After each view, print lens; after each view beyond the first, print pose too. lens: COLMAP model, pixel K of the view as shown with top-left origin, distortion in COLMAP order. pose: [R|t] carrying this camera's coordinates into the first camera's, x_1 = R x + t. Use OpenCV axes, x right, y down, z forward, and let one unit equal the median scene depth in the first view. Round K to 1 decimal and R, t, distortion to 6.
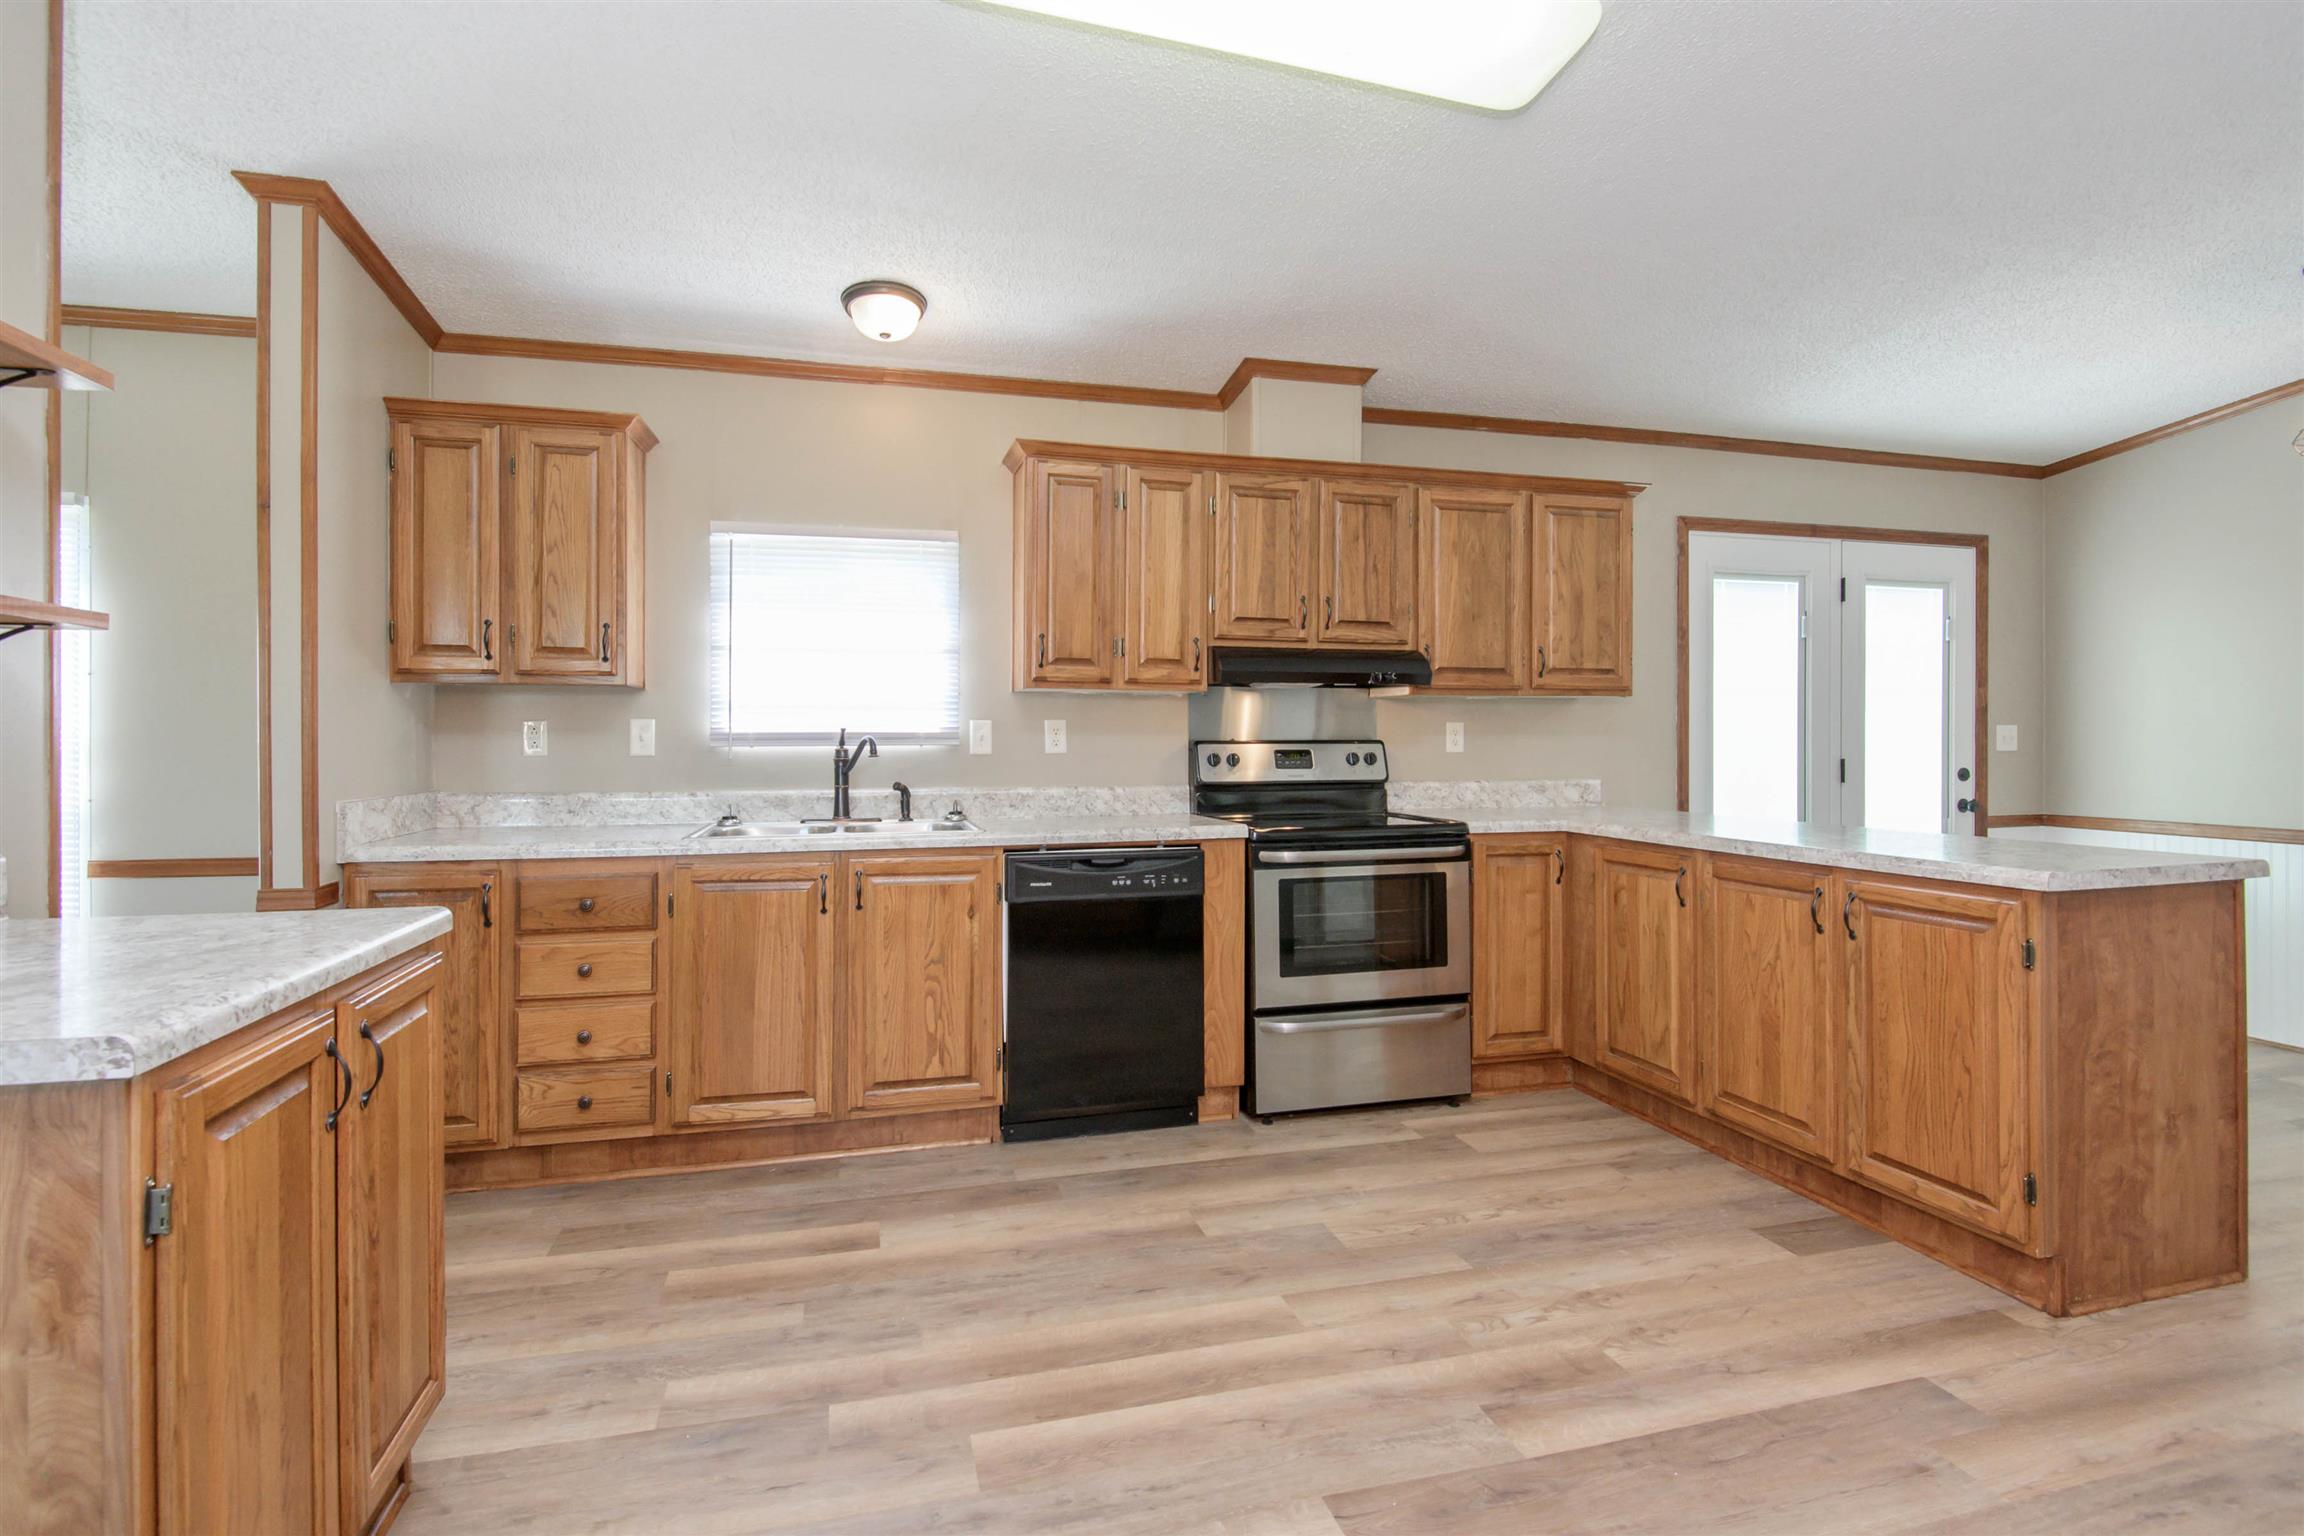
lens RADIAL K [[1113.8, 0, 1120.1], [0, 1113.8, 727.6], [0, 0, 1]] dist [-0.001323, -0.002200]
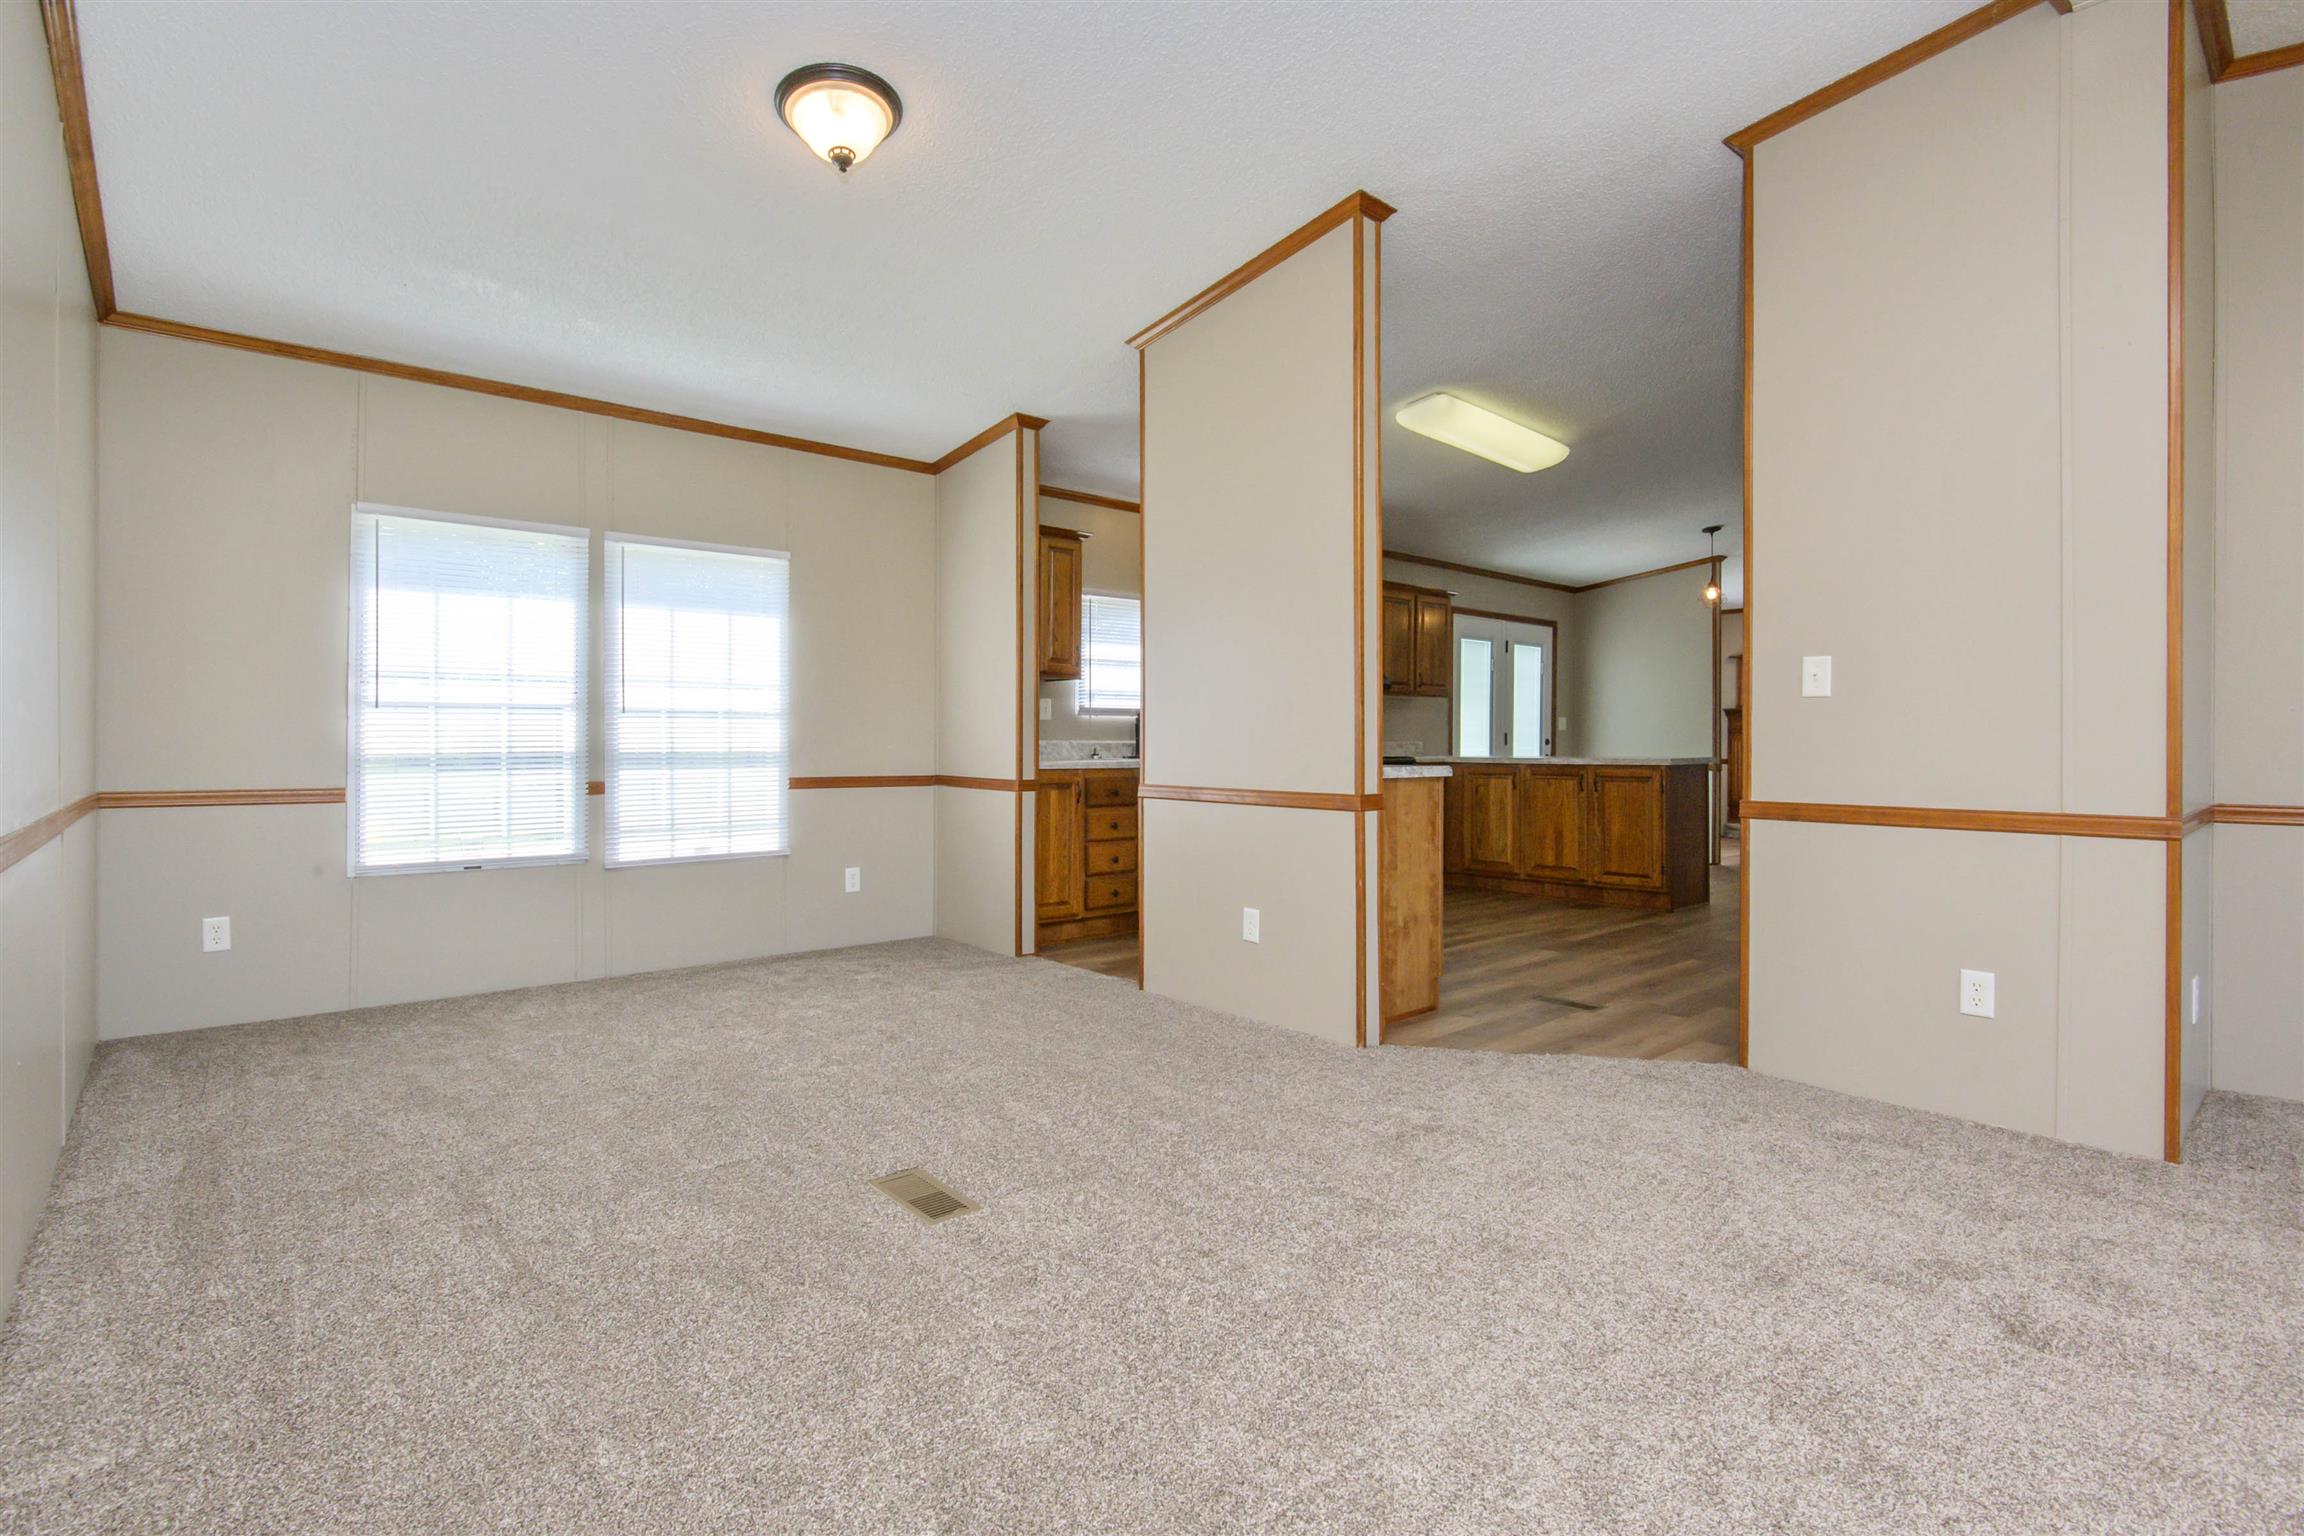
lens RADIAL K [[1047.6, 0, 1151.1], [0, 1047.6, 754.6], [0, 0, 1]] dist [0.007841, -0.001182]
pose [[0.904669, -0.004153, 0.426094, -0.979465], [-0.004819, 0.999789, 0.019977, 0.045356], [-0.426087, -0.020126, 0.904458, -0.565343]]
